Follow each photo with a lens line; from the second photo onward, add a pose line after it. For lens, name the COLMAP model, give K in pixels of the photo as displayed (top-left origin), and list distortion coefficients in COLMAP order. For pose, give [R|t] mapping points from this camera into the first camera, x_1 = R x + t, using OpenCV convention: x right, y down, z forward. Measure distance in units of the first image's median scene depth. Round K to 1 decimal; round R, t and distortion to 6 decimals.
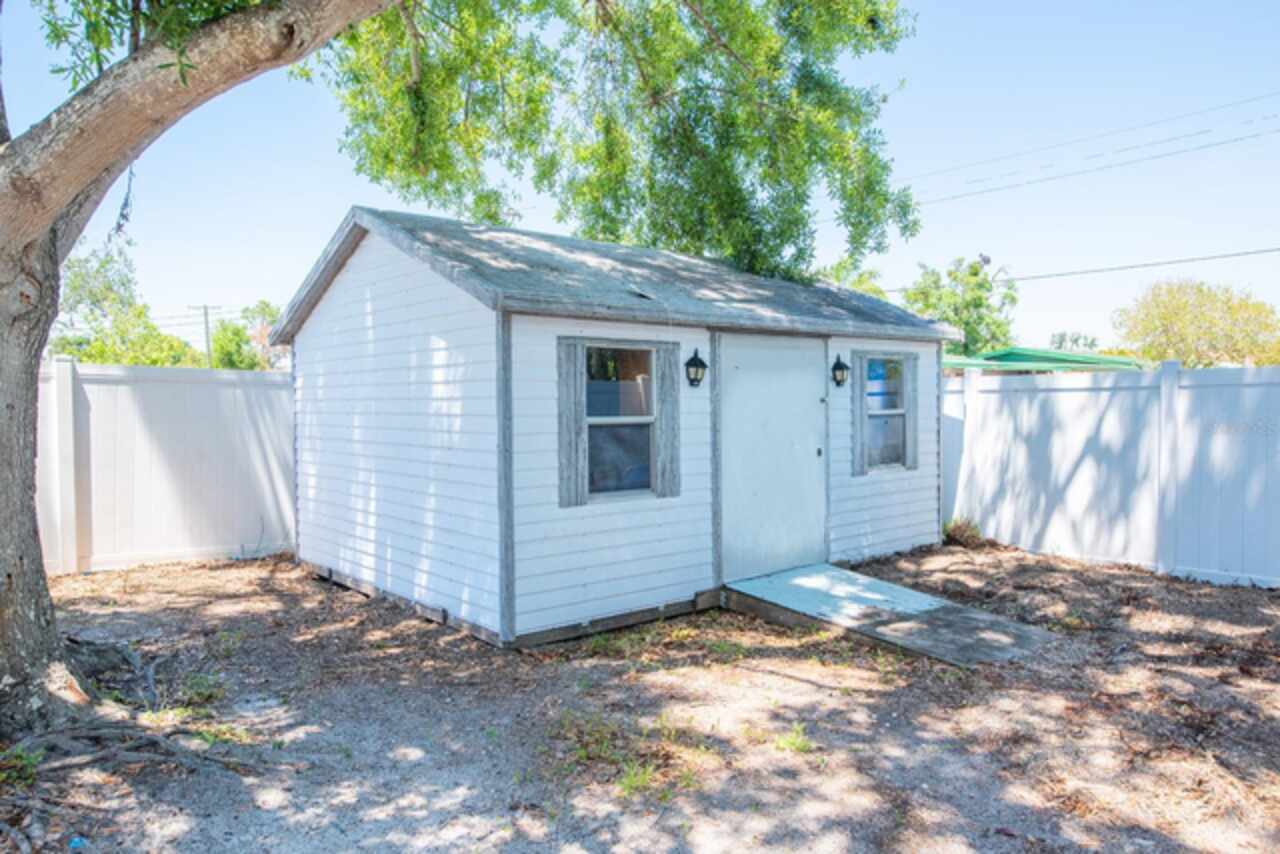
lens RADIAL K [[846.3, 0, 640.0], [0, 846.3, 427.0], [0, 0, 1]] dist [-0.082475, -0.000780]
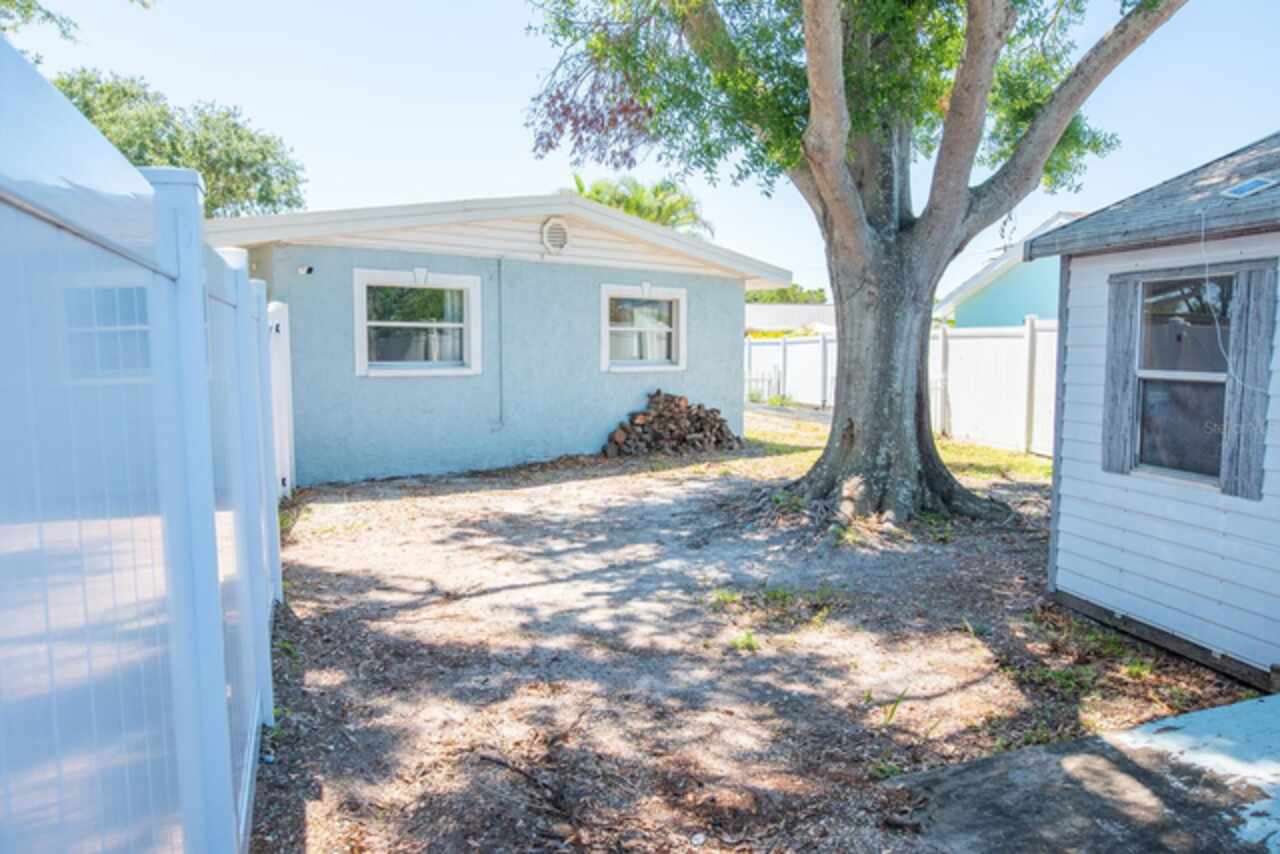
lens RADIAL K [[879.7, 0, 640.0], [0, 879.7, 427.0], [0, 0, 1]] dist [-0.026926, 0.003805]
pose [[-0.421846, 0.096077, -0.901562, 1.171783], [-0.016927, 0.993362, 0.113780, -0.057361], [0.906509, 0.063259, -0.417420, 1.192327]]
